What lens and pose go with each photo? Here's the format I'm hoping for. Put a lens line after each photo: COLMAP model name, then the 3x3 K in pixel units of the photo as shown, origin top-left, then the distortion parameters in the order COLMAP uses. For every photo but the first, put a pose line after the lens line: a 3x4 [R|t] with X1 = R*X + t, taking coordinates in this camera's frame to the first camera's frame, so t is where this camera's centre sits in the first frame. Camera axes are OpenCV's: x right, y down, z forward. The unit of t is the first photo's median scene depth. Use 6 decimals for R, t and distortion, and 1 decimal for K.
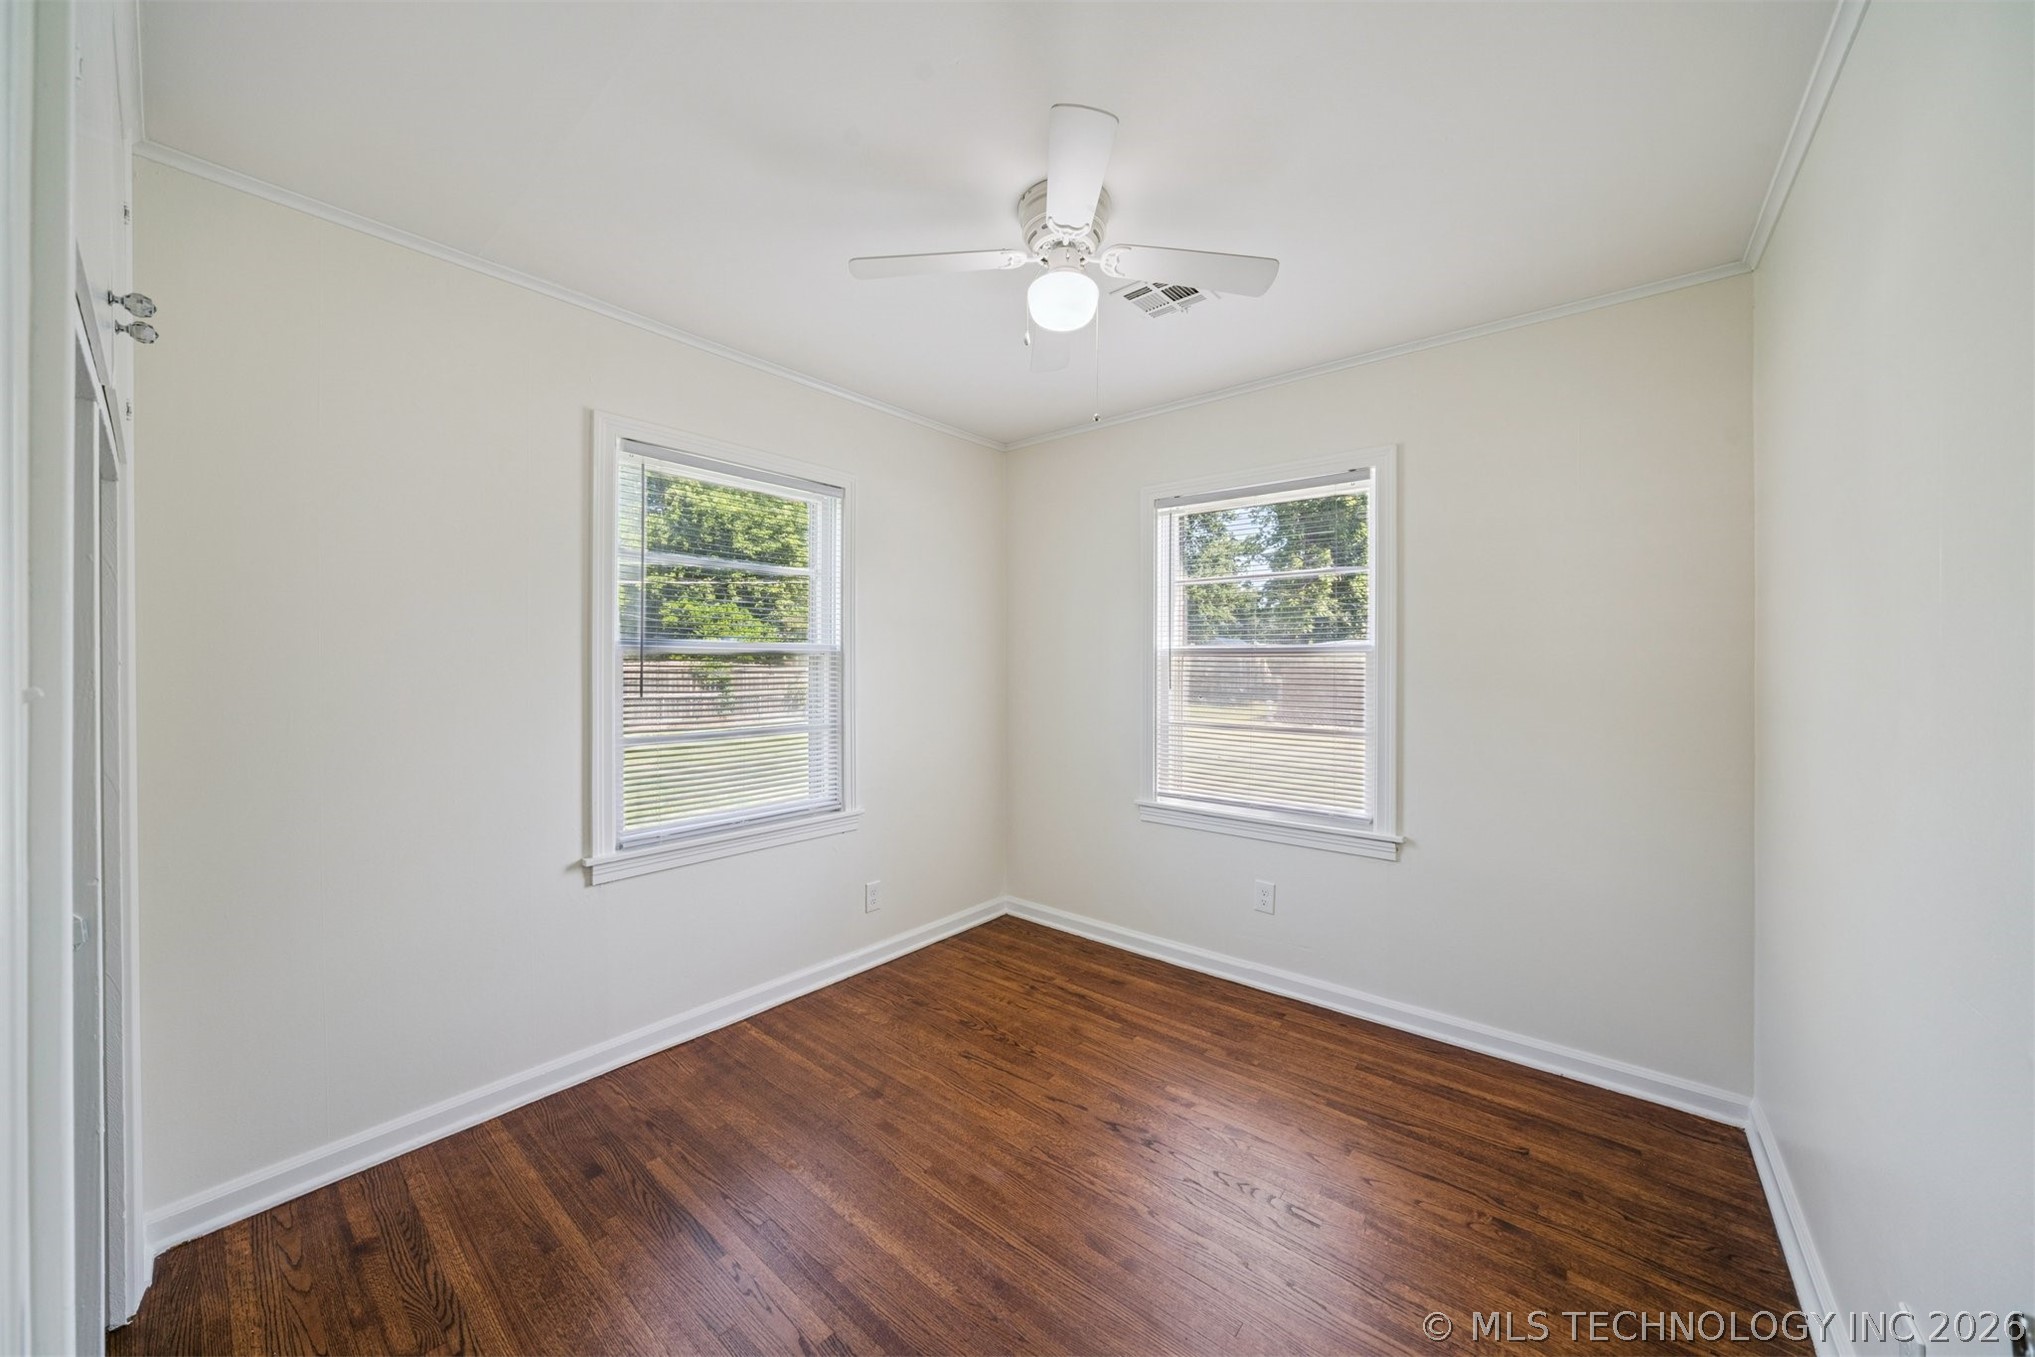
lens RADIAL K [[716.6, 0, 999.0], [0, 716.6, 671.7], [0, 0, 1]] dist [-0.030306, 0.009382]
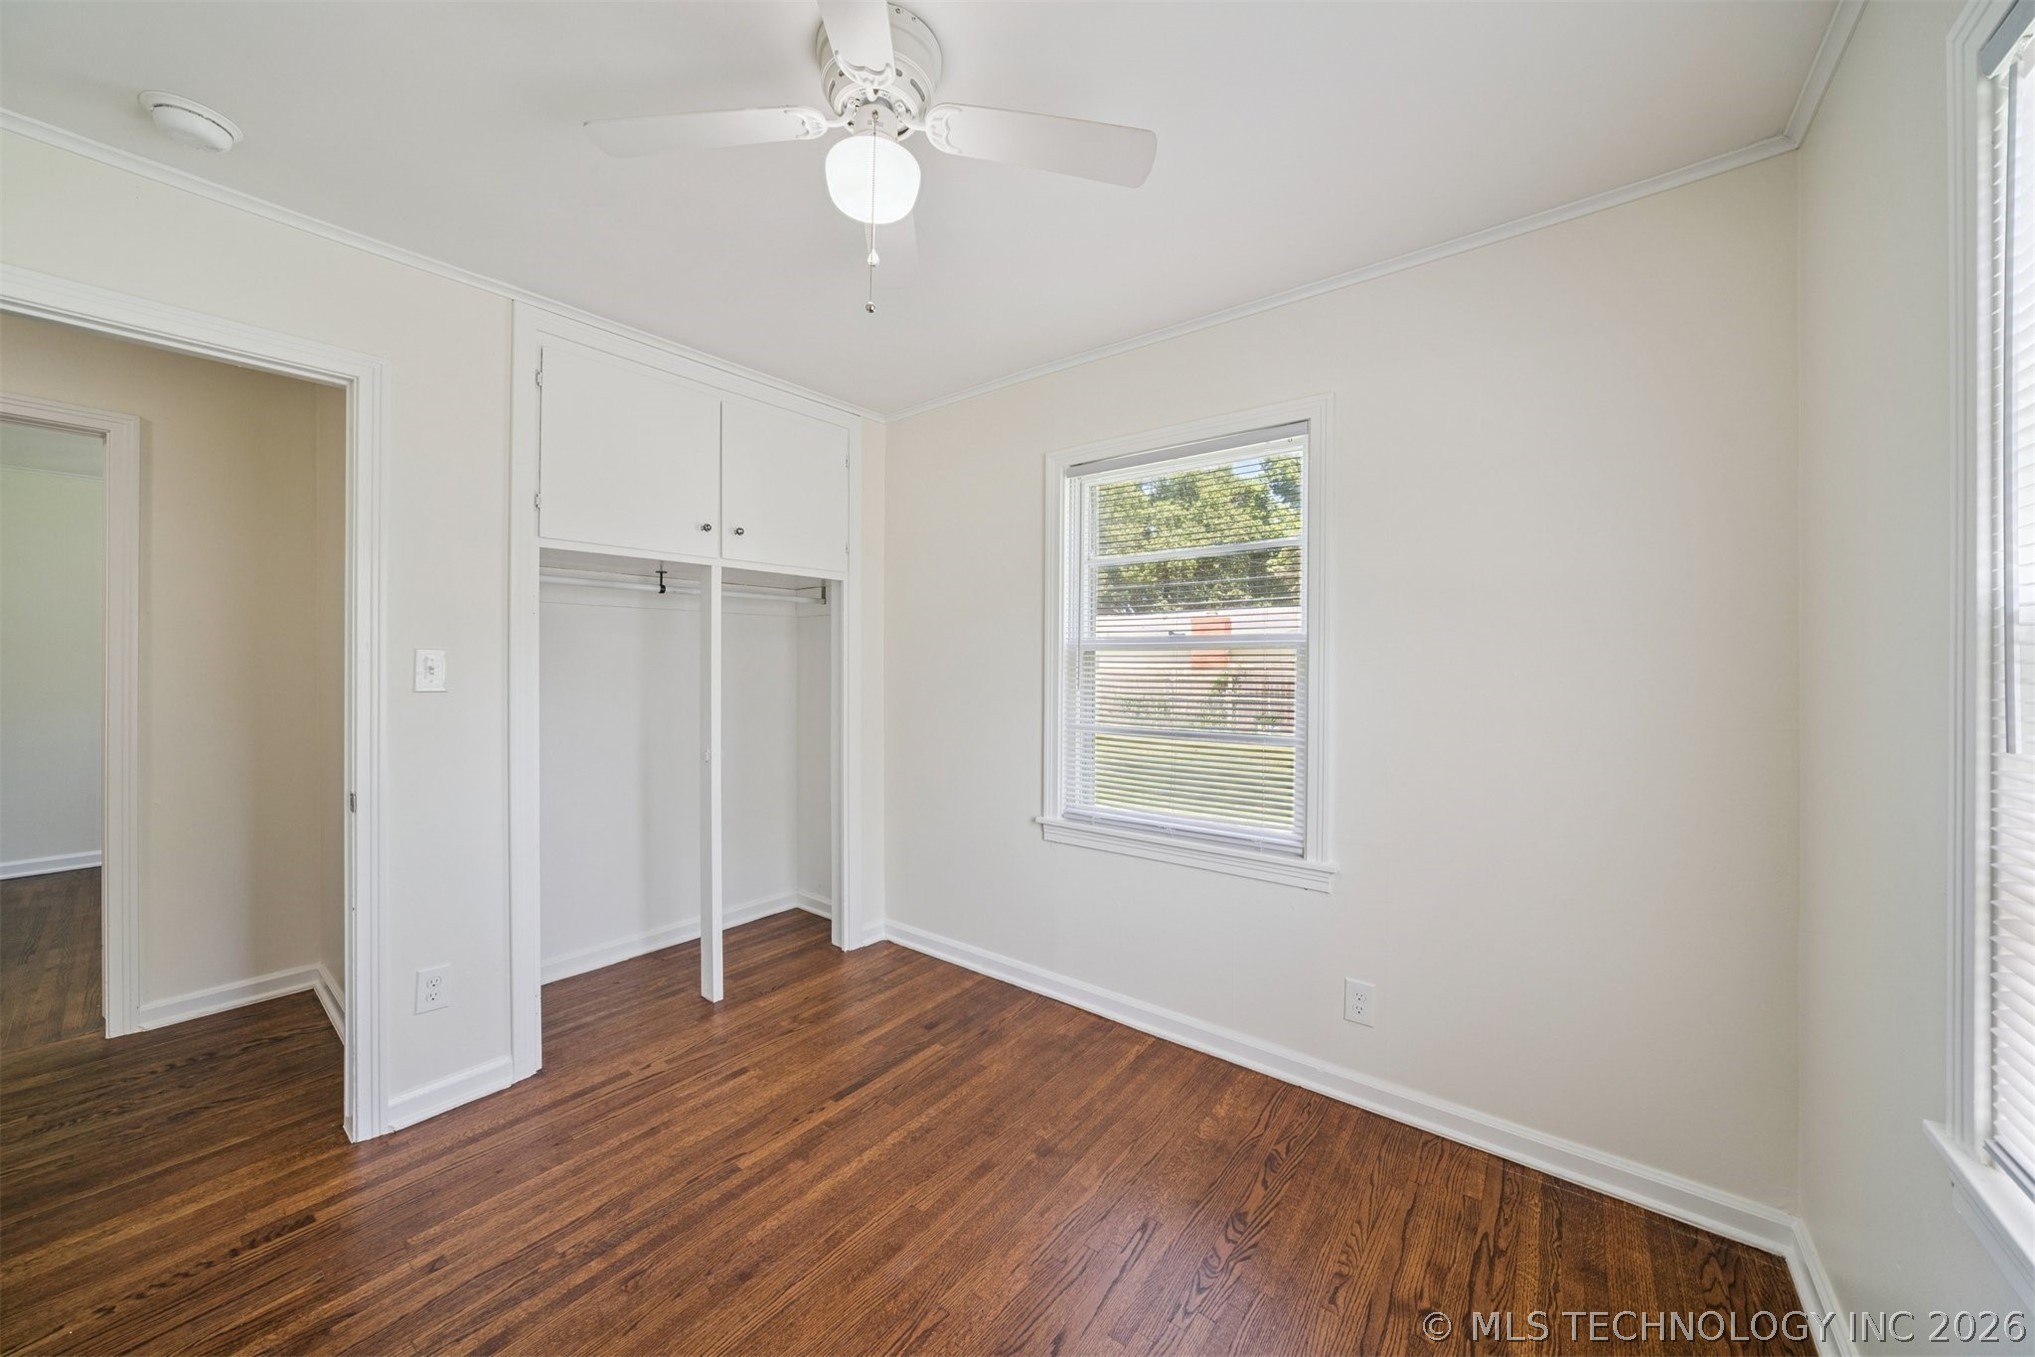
lens RADIAL K [[716.6, 0, 999.0], [0, 716.6, 671.7], [0, 0, 1]] dist [-0.030306, 0.009382]
pose [[0.022166, 0.008824, -0.999715, 0.673047], [-0.006516, 0.999941, 0.008681, -0.002238], [0.999733, 0.006321, 0.022222, 0.895708]]
